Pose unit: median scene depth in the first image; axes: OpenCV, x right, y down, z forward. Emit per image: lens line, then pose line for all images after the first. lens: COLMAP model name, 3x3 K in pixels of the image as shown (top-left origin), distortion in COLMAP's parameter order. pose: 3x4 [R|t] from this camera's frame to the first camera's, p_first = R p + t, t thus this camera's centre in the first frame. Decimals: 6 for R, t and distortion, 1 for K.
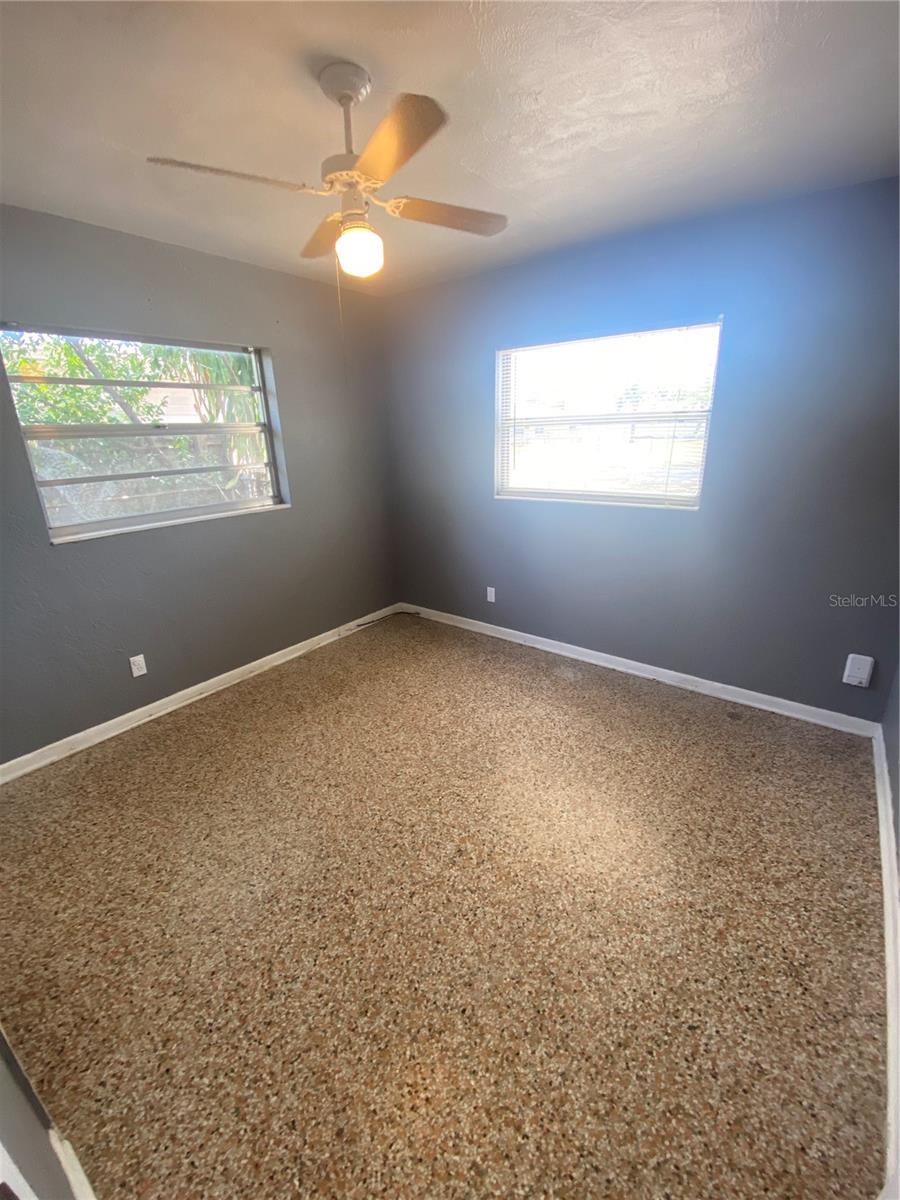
lens RADIAL K [[484.1, 0, 450.0], [0, 484.1, 588.7], [0, 0, 1]] dist [0.044073, -0.035372]
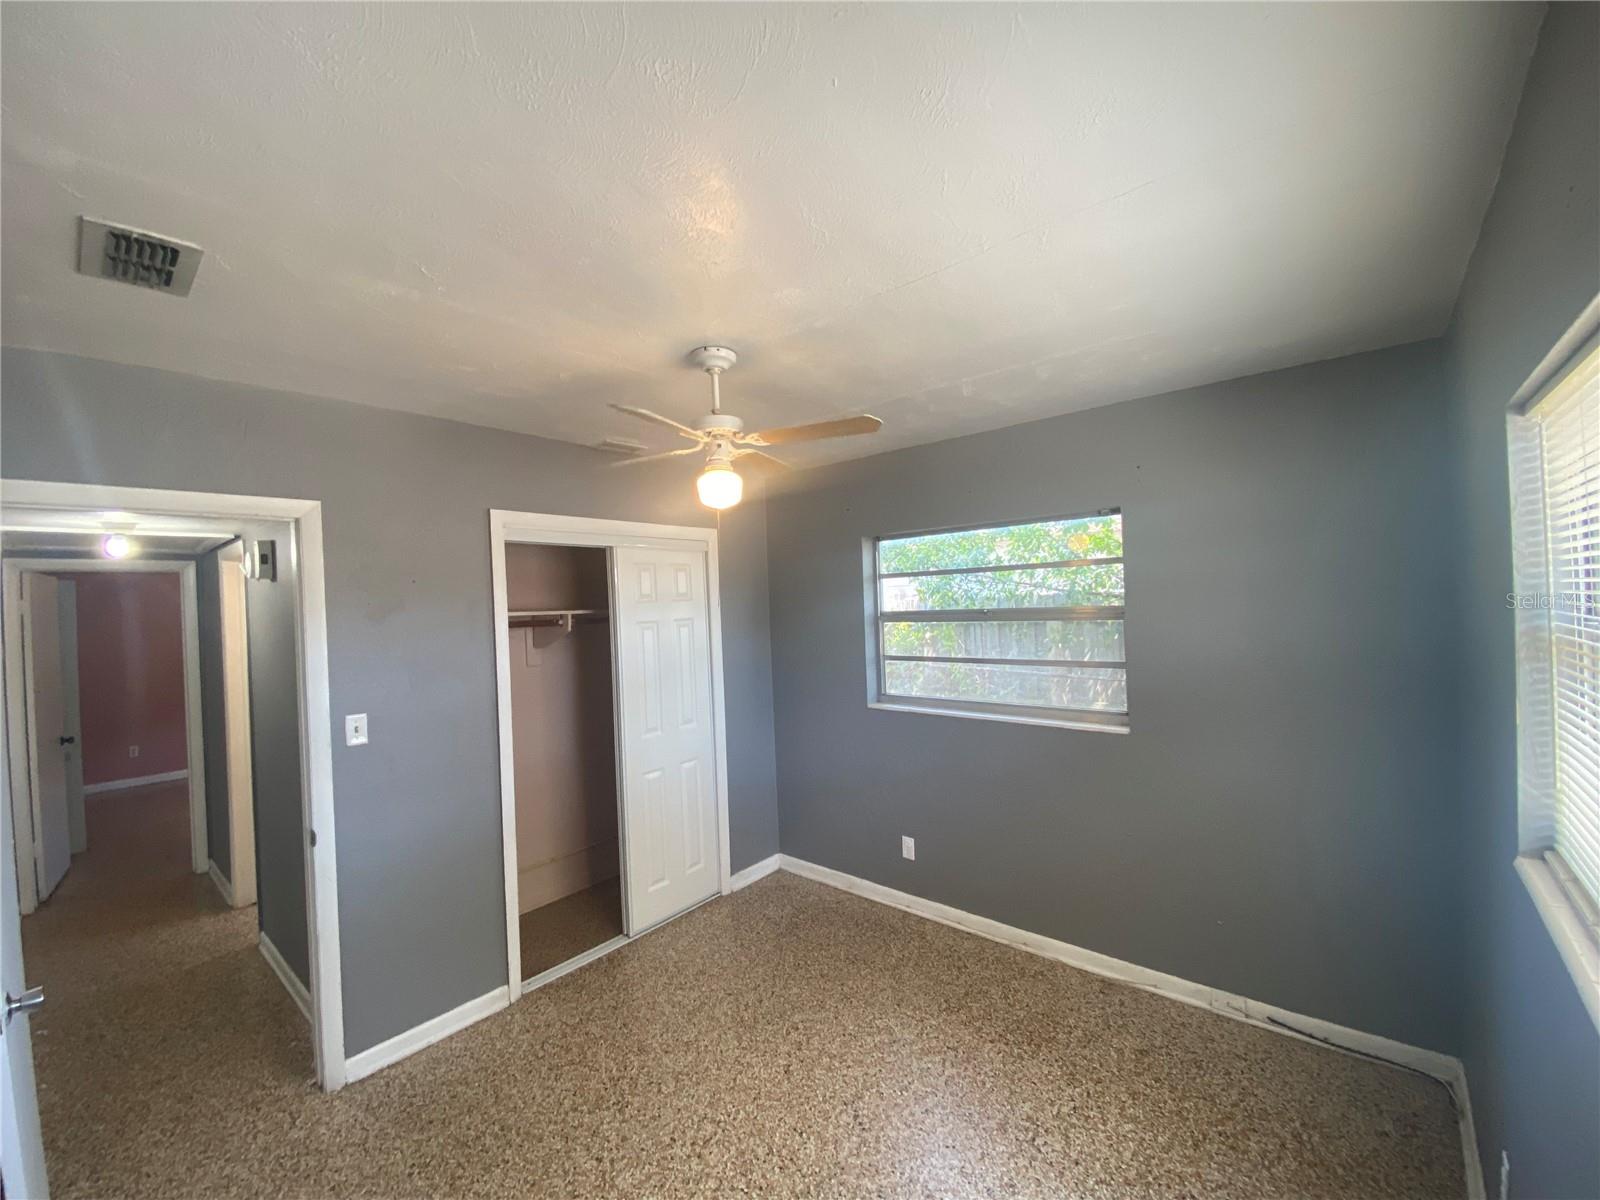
lens RADIAL K [[645.5, 0, 778.3], [0, 645.5, 602.9], [0, 0, 1]] dist [0.044073, -0.035372]
pose [[-0.066833, 0.033210, -0.997211, 0.654787], [-0.268901, 0.961866, 0.050054, -0.307449], [0.960846, 0.271497, -0.055354, 0.688609]]
